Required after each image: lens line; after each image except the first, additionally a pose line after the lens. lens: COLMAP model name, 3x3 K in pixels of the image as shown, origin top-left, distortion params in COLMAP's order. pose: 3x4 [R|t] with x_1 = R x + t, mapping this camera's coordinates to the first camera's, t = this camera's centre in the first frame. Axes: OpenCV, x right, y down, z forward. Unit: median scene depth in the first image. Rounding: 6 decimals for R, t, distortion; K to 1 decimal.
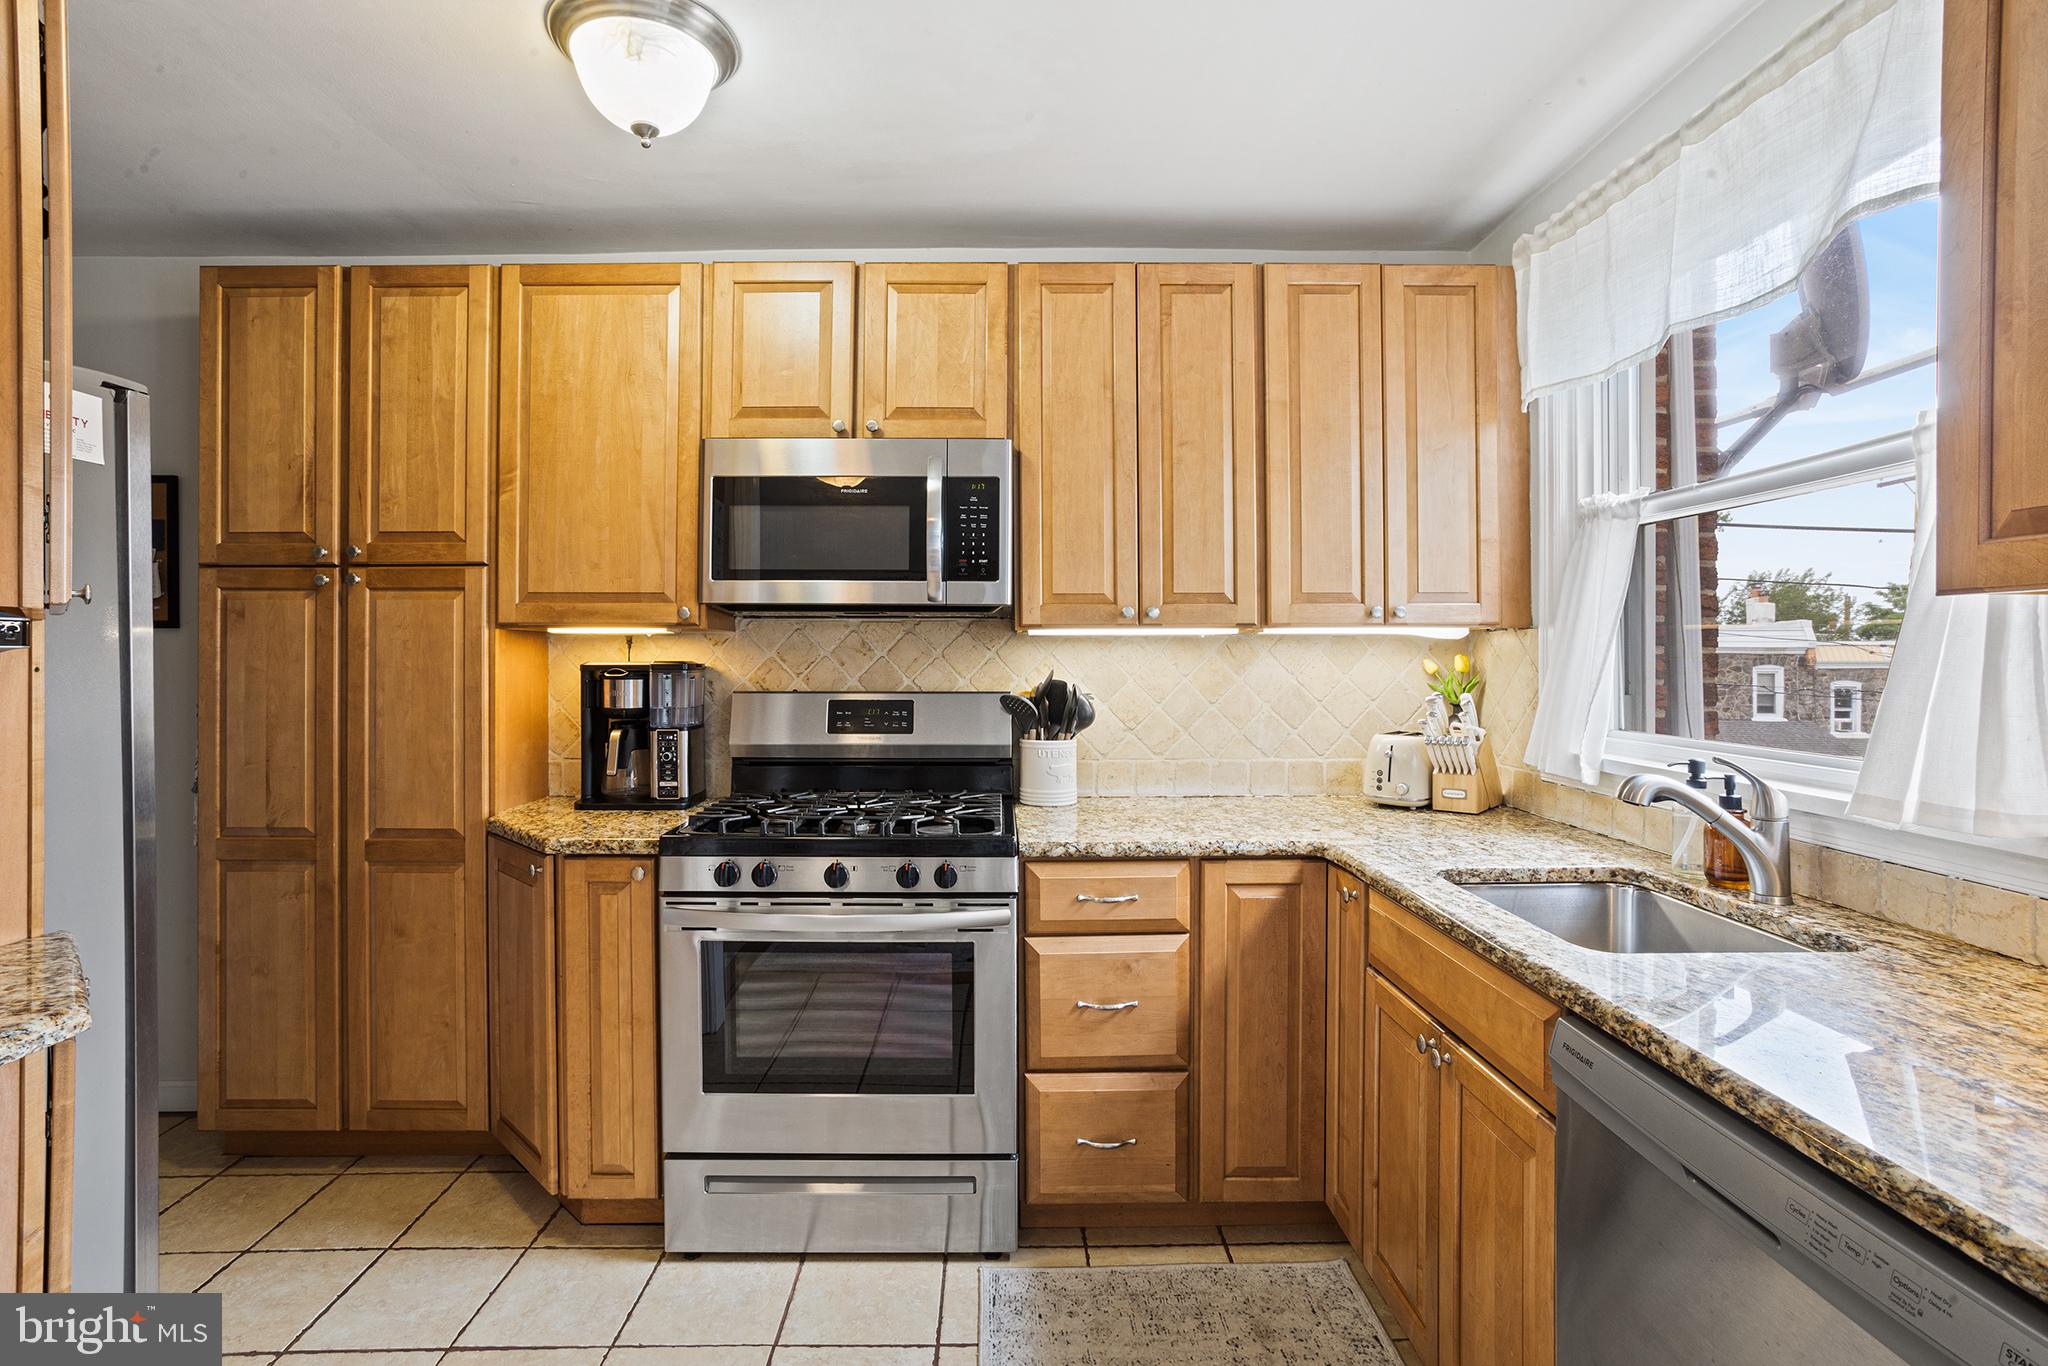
lens RADIAL K [[992.2, 0, 1000.3], [0, 992.2, 655.2], [0, 0, 1]] dist [-0.054439, 0.035837]
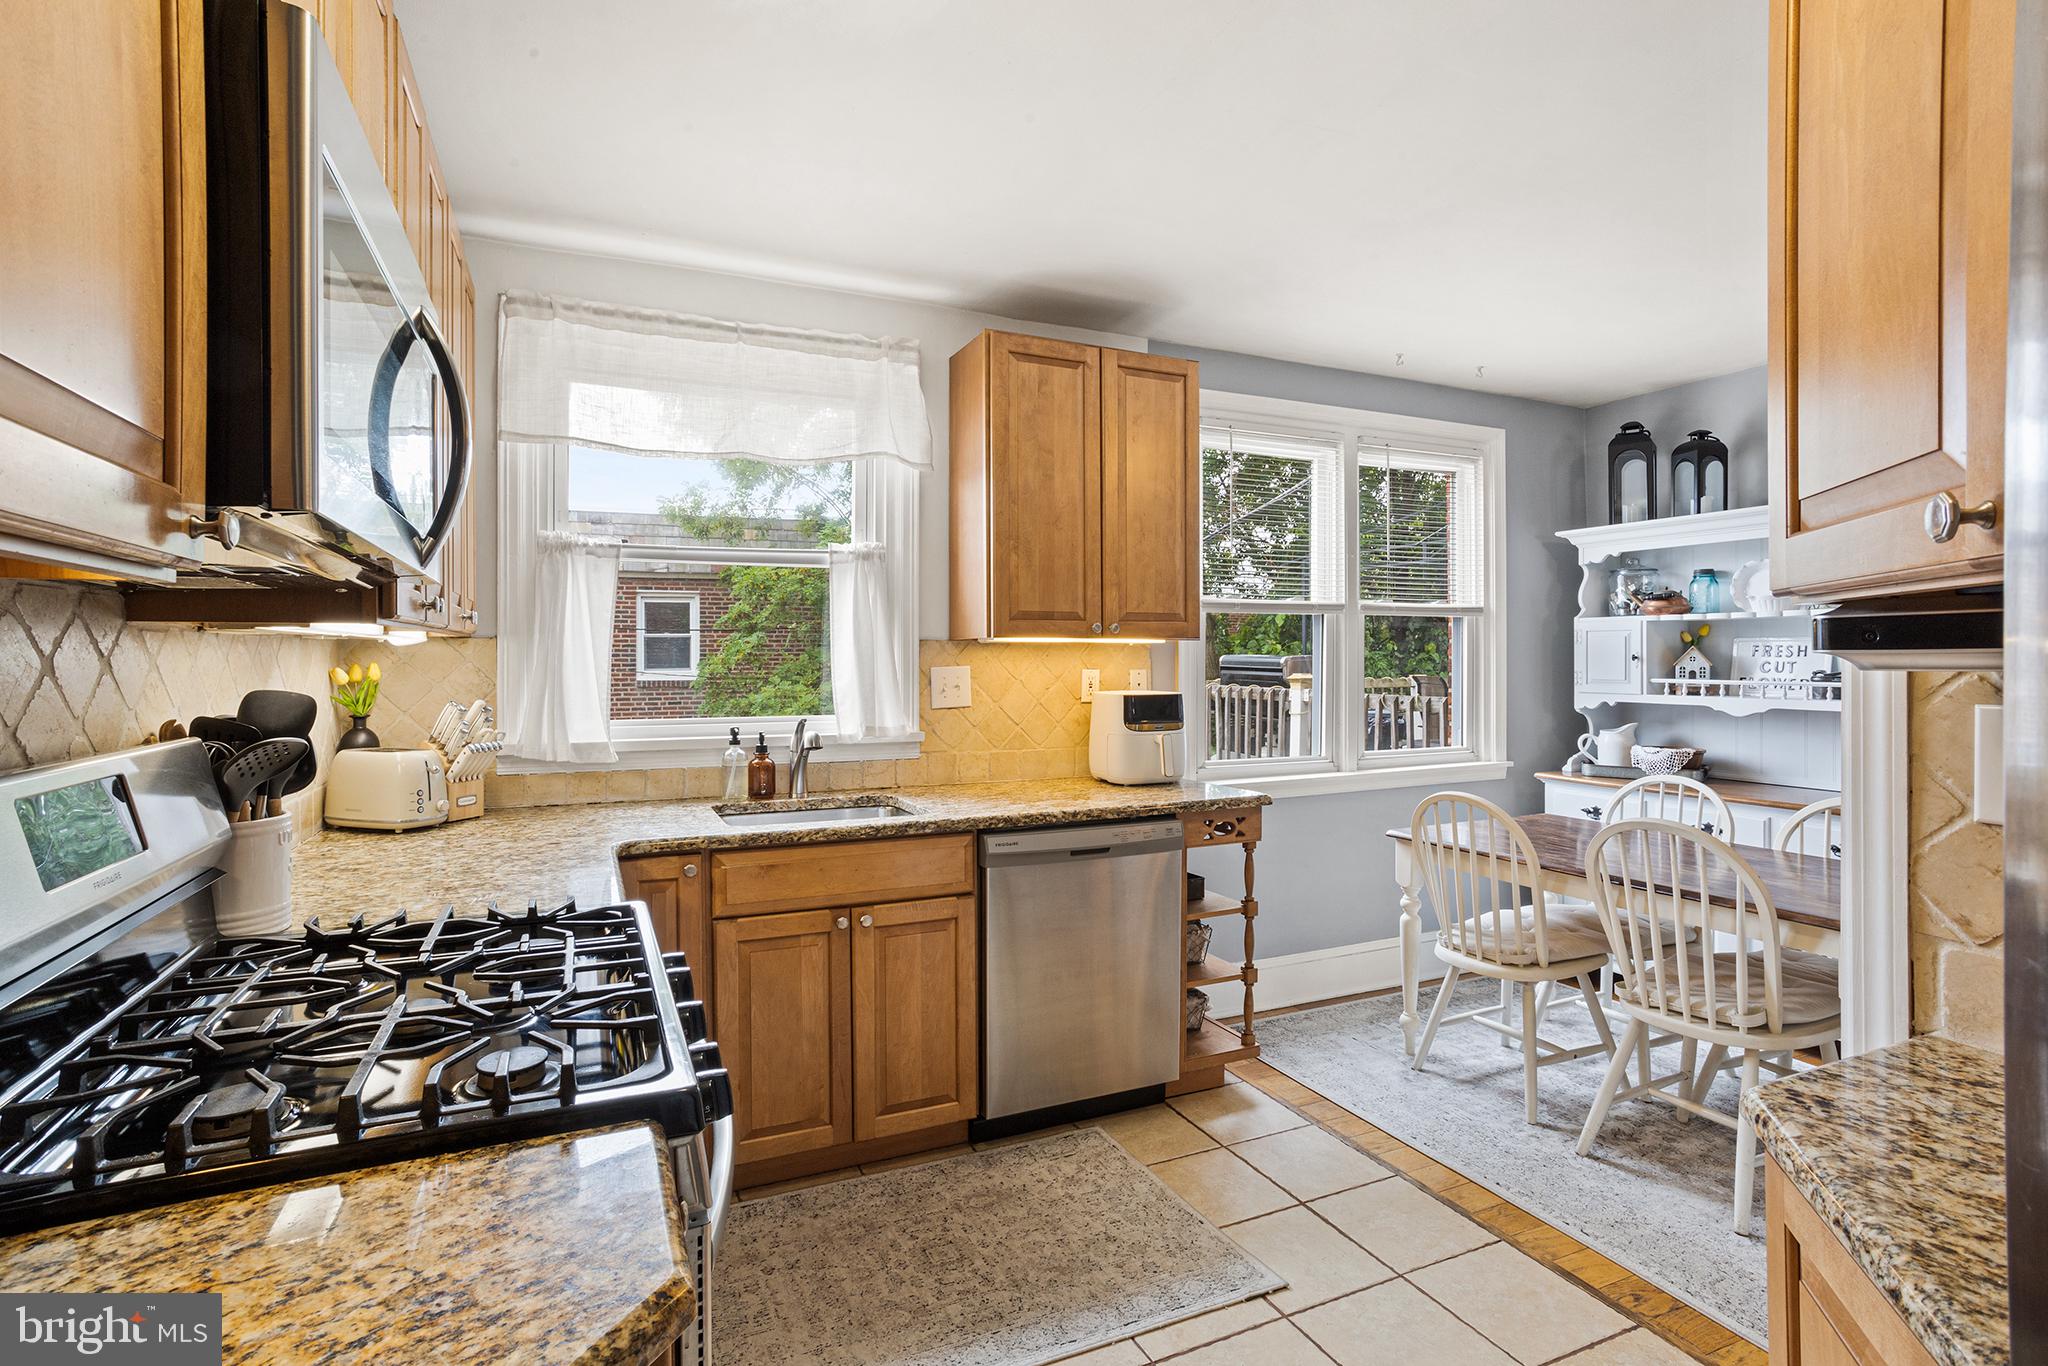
lens RADIAL K [[992.2, 0, 1002.2], [0, 992.2, 662.4], [0, 0, 1]] dist [-0.054439, 0.035837]
pose [[-0.393614, -0.002017, 0.919274, -0.682723], [0.004557, 0.999981, 0.004145, -0.002185], [-0.919264, 0.005821, -0.393597, 0.899841]]
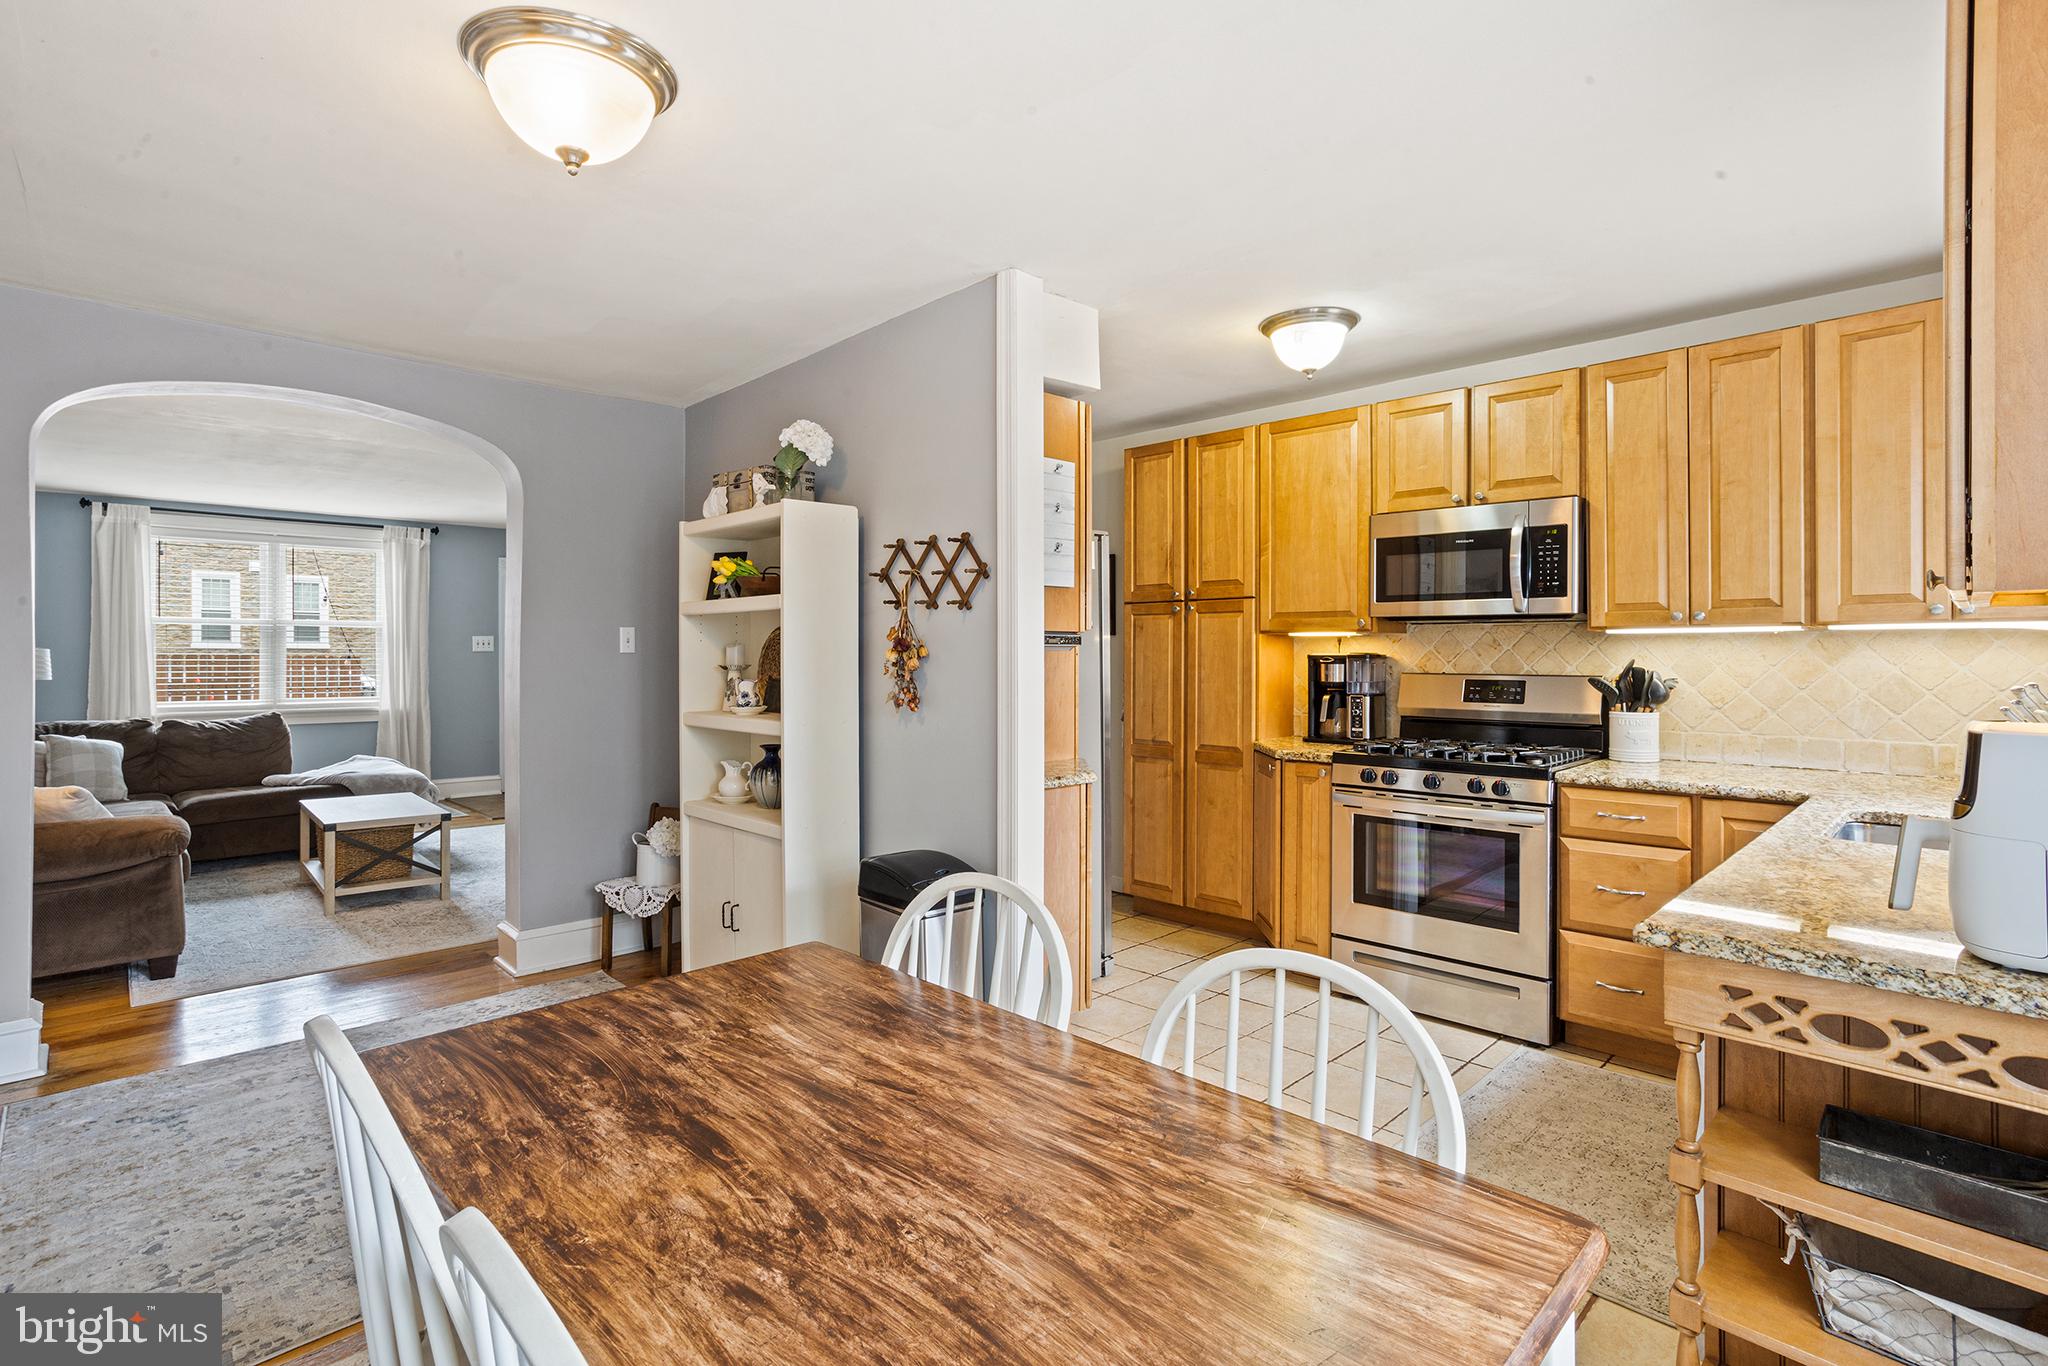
lens RADIAL K [[992.2, 0, 1009.6], [0, 992.2, 656.0], [0, 0, 1]] dist [-0.054439, 0.035837]
pose [[0.695358, 0.002759, -0.718658, 0.444260], [-0.000708, 0.999995, 0.003154, 0.006839], [0.718663, -0.001684, 0.695357, -0.546589]]
